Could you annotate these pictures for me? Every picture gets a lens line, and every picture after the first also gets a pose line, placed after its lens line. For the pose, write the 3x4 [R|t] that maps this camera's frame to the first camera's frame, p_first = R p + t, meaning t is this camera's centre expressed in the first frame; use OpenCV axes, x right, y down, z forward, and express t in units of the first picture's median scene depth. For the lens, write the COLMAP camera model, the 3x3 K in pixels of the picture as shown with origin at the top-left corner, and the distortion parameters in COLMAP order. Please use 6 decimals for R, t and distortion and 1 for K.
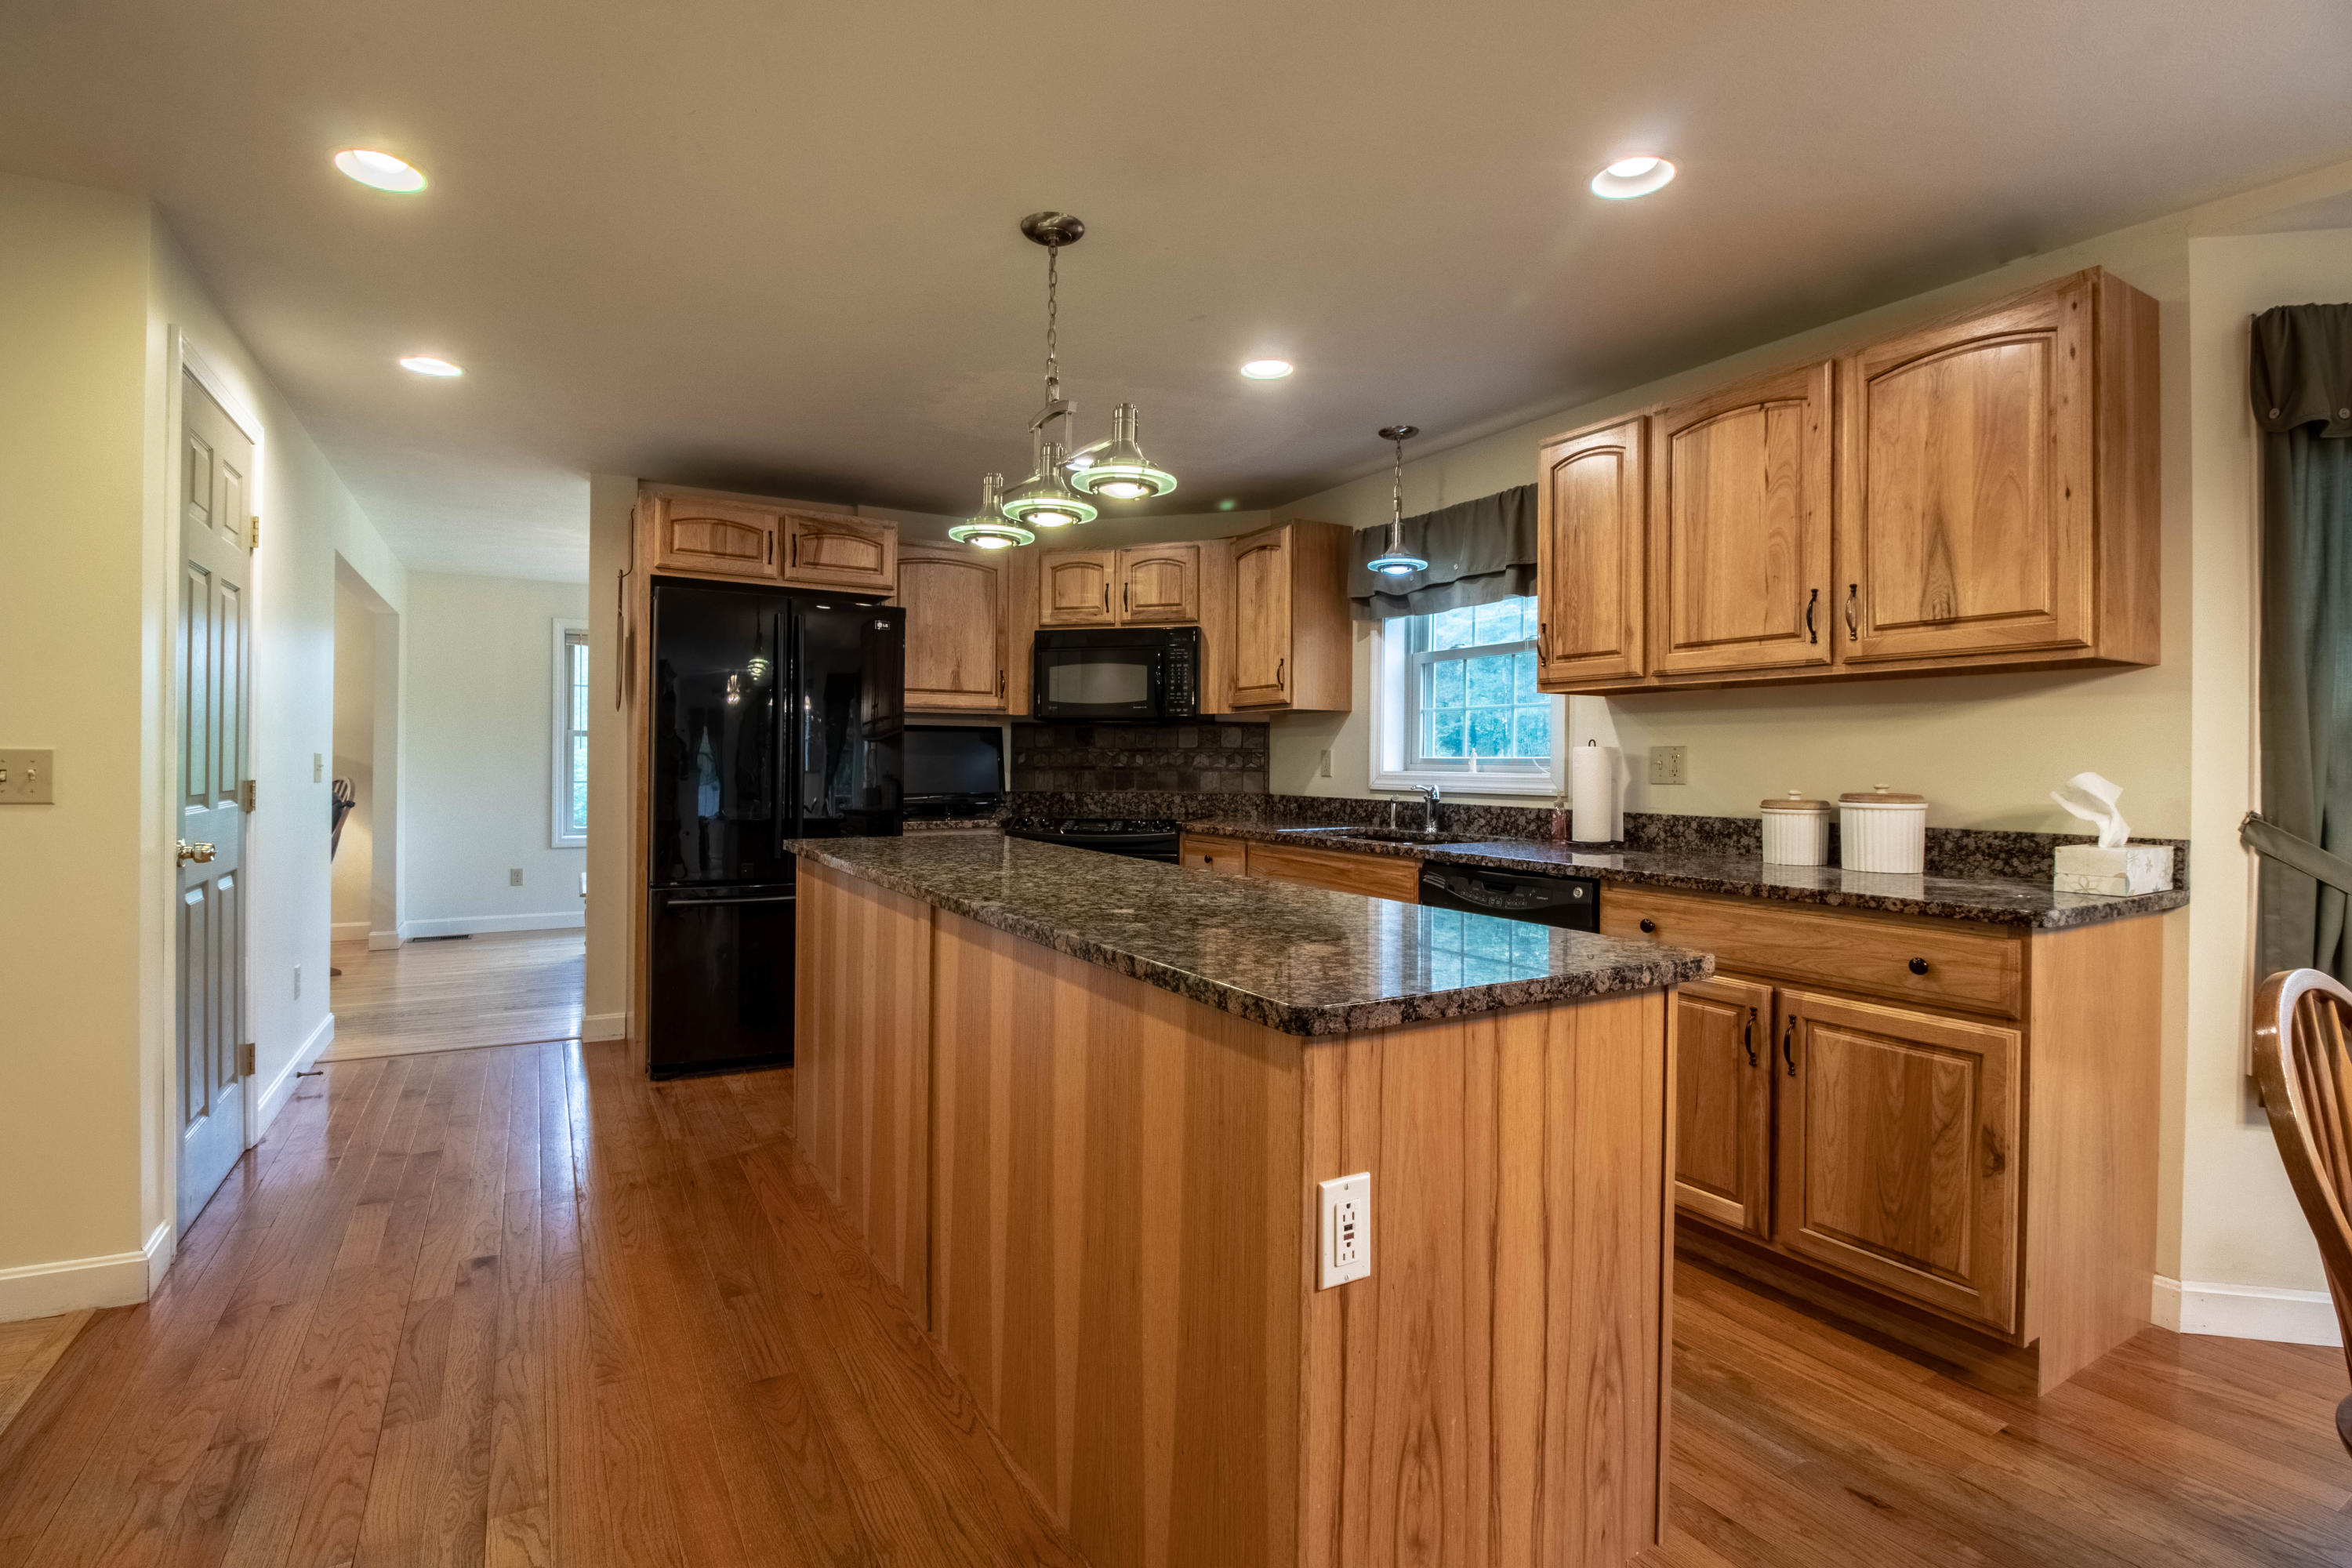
lens RADIAL K [[1084.2, 0, 1147.4], [0, 1084.2, 766.2], [0, 0, 1]] dist [-0.008919, -0.002543]
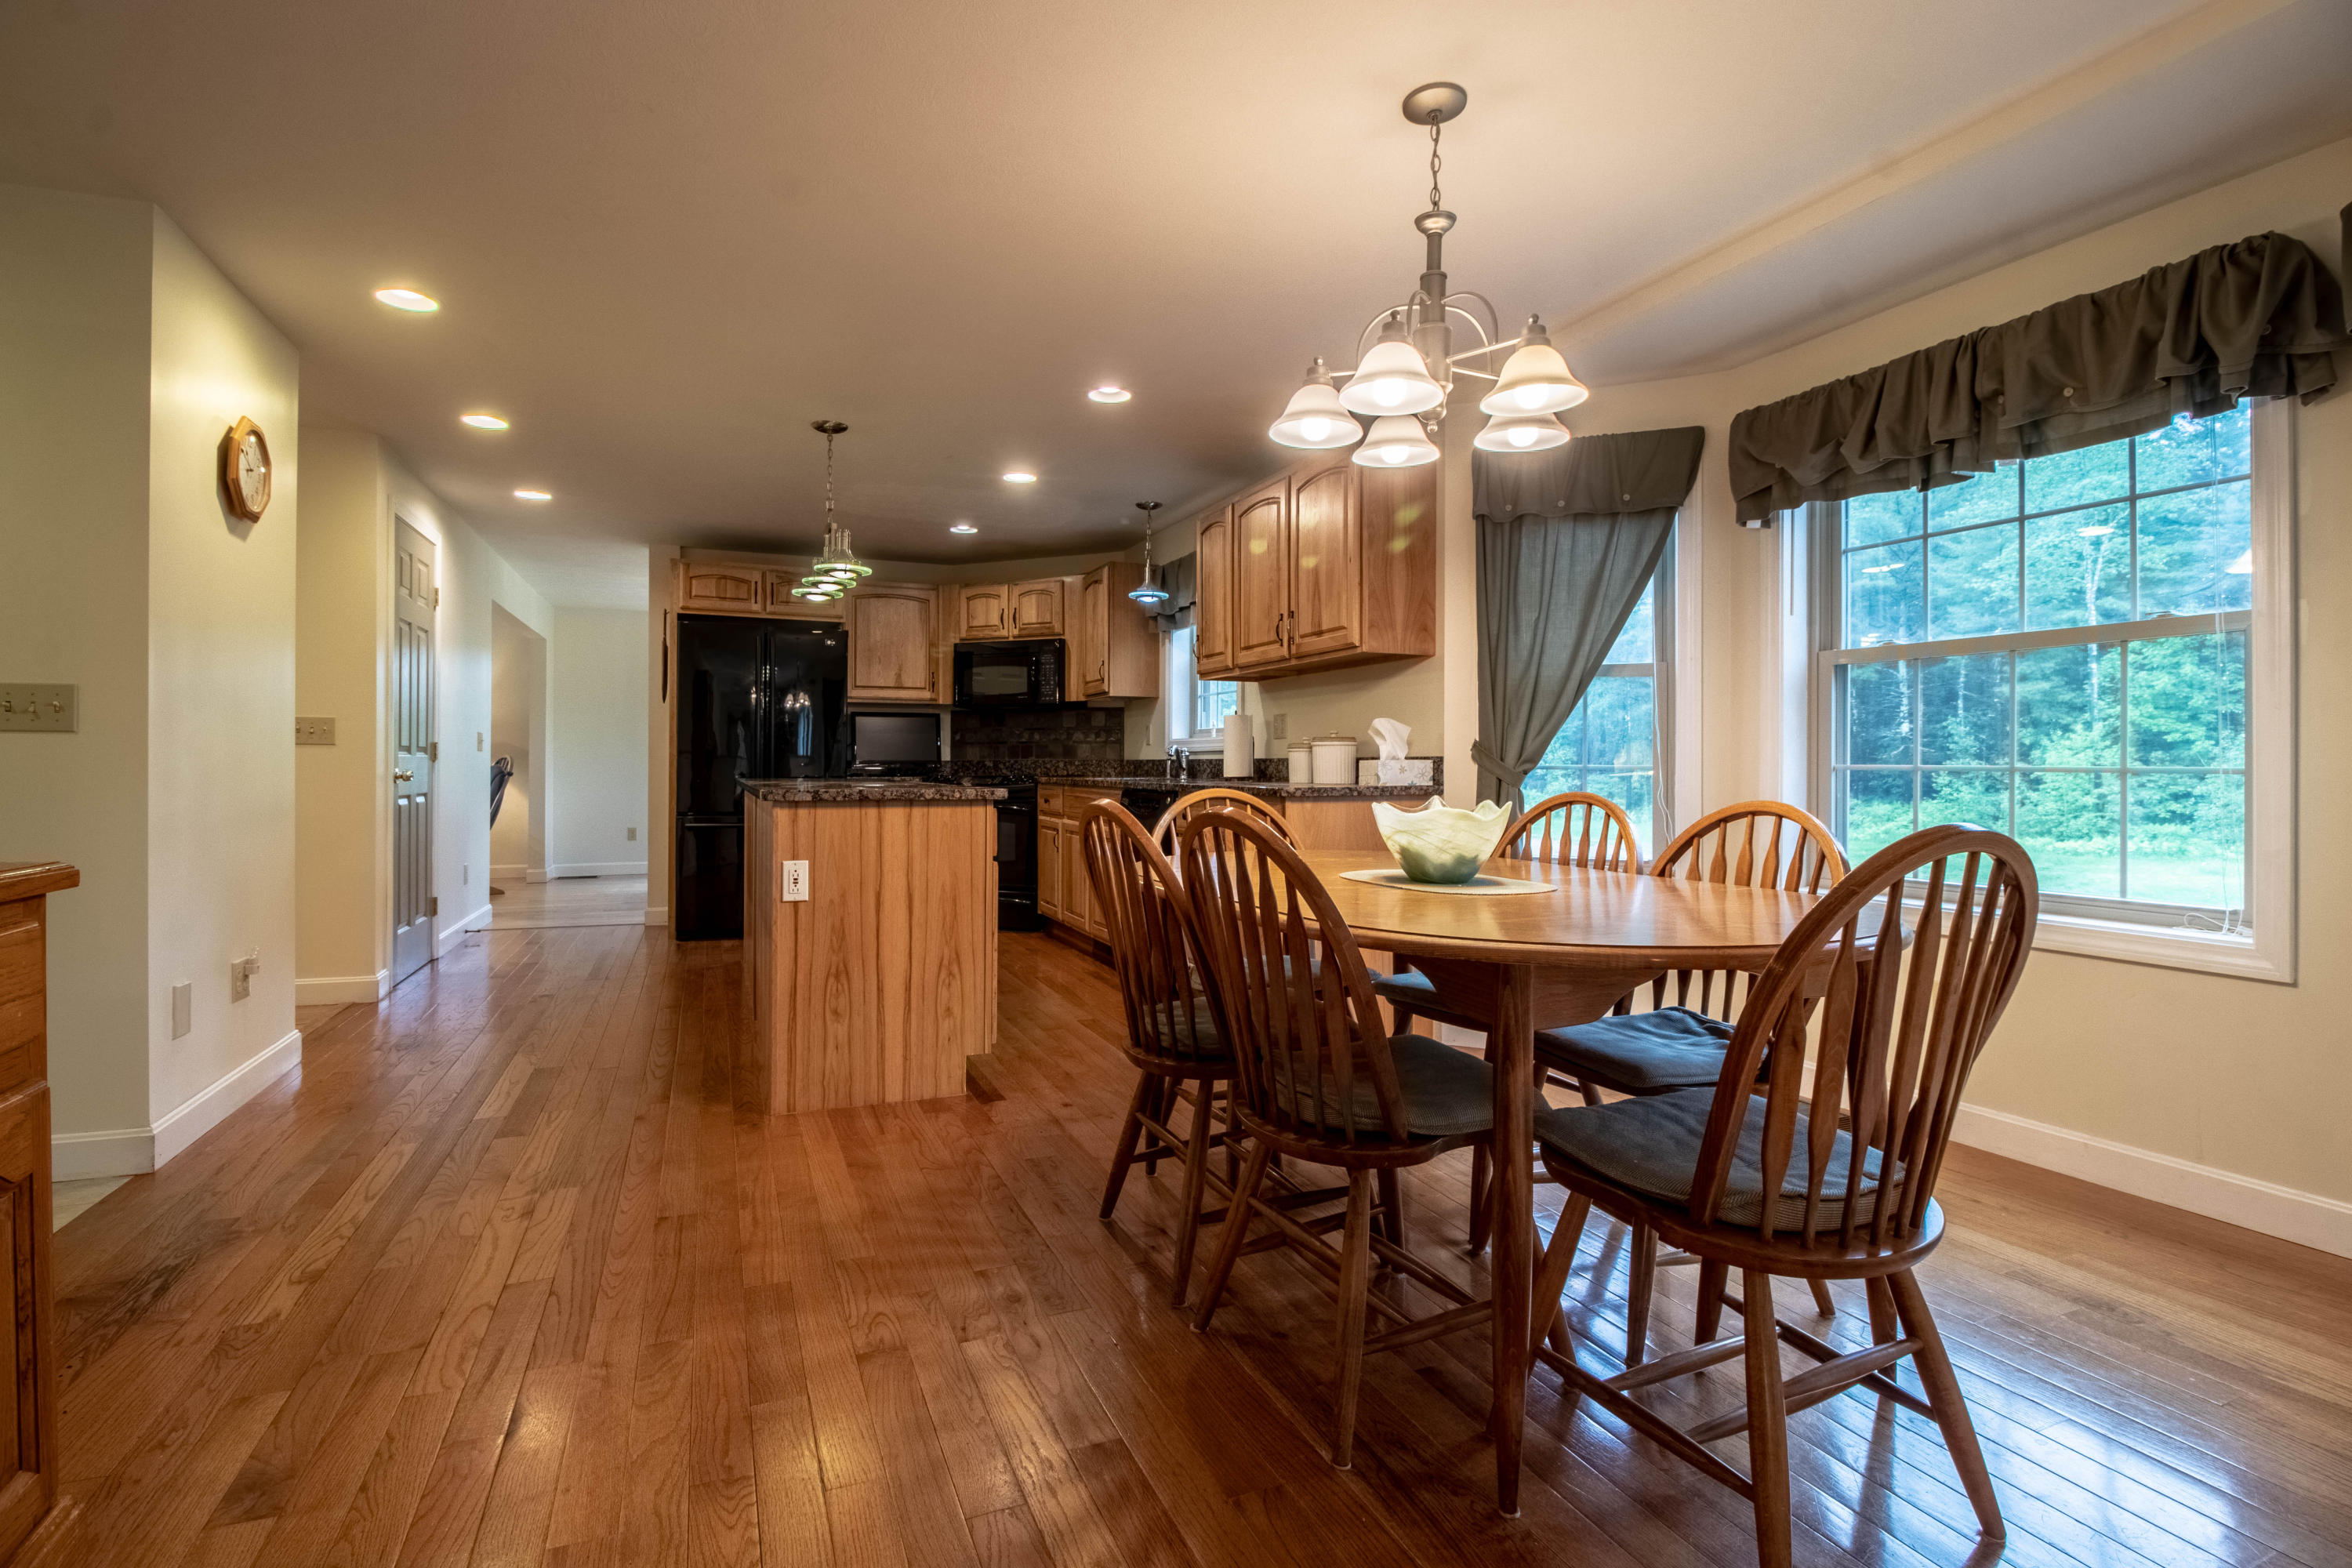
lens RADIAL K [[1084.2, 0, 1161.1], [0, 1084.2, 768.7], [0, 0, 1]] dist [-0.008919, -0.002543]
pose [[0.992500, -0.003895, -0.122179, 0.426446], [0.003654, 0.999991, -0.002193, 0.052110], [0.122187, 0.001730, 0.992506, -0.458414]]
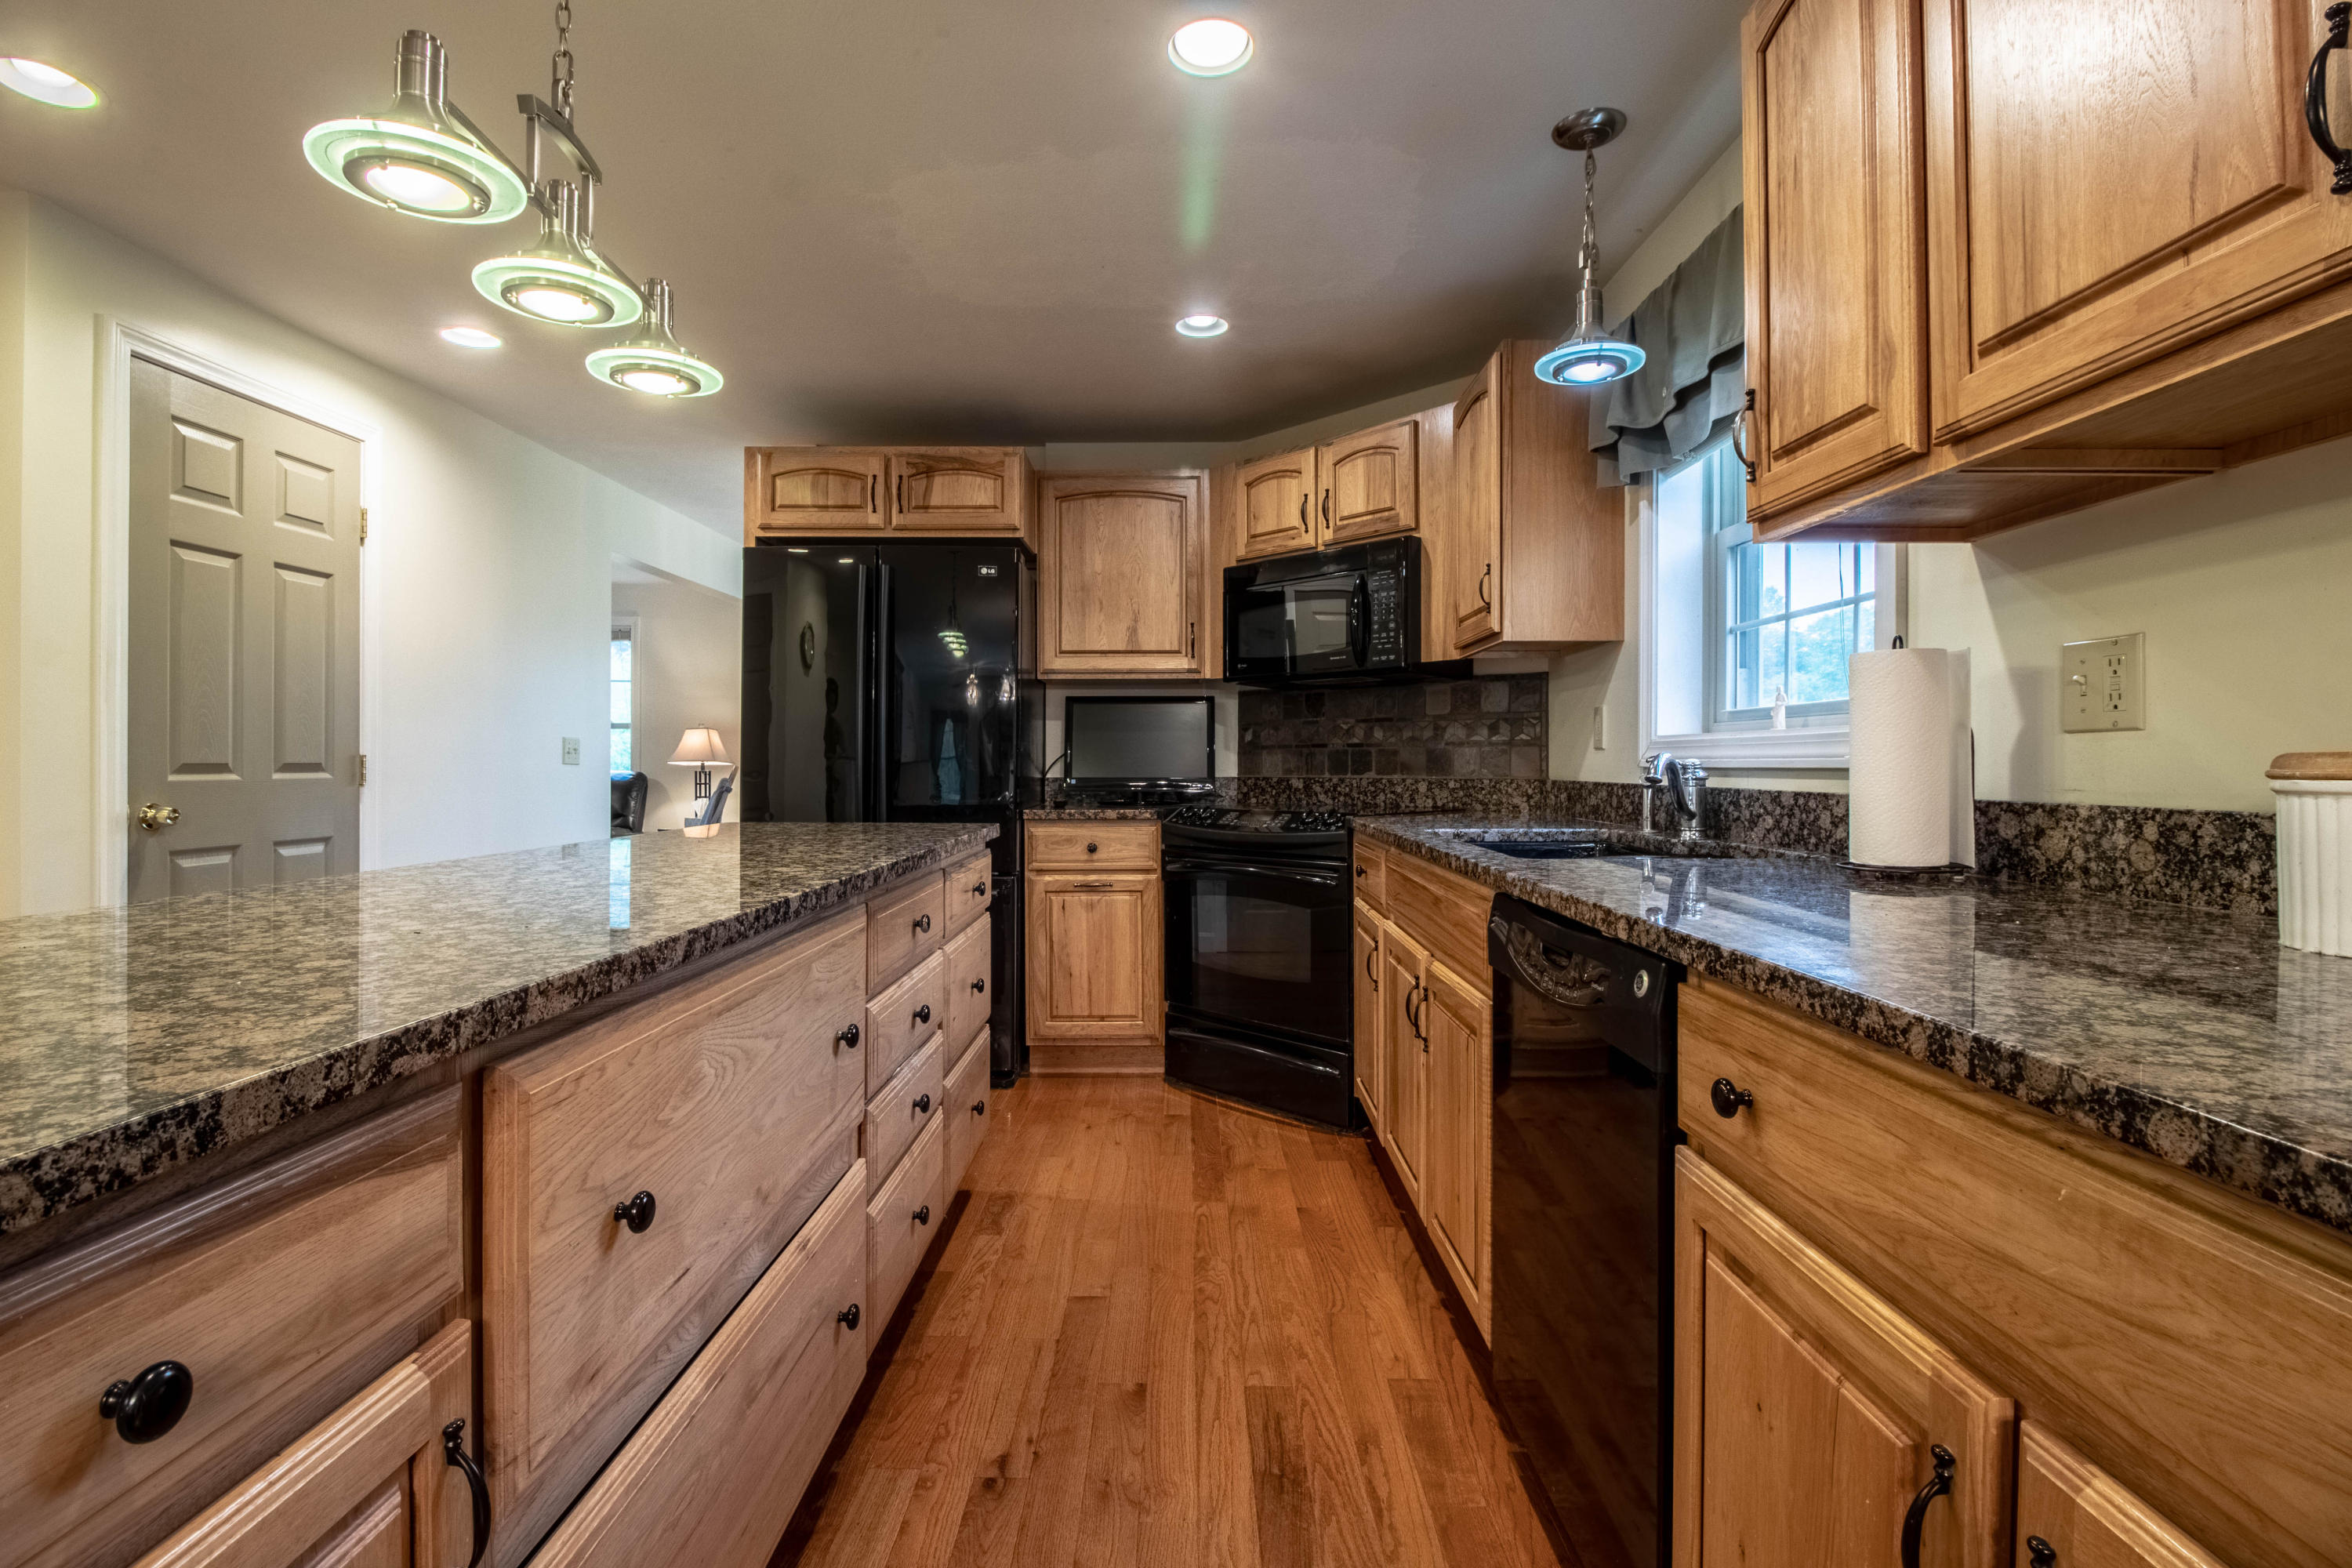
lens RADIAL K [[1084.2, 0, 1158.8], [0, 1084.2, 764.0], [0, 0, 1]] dist [-0.008919, -0.002543]
pose [[0.856601, -0.005873, -0.515946, 0.328251], [0.002588, 0.999972, -0.007085, 0.026400], [0.515973, 0.004734, 0.856592, 0.401277]]
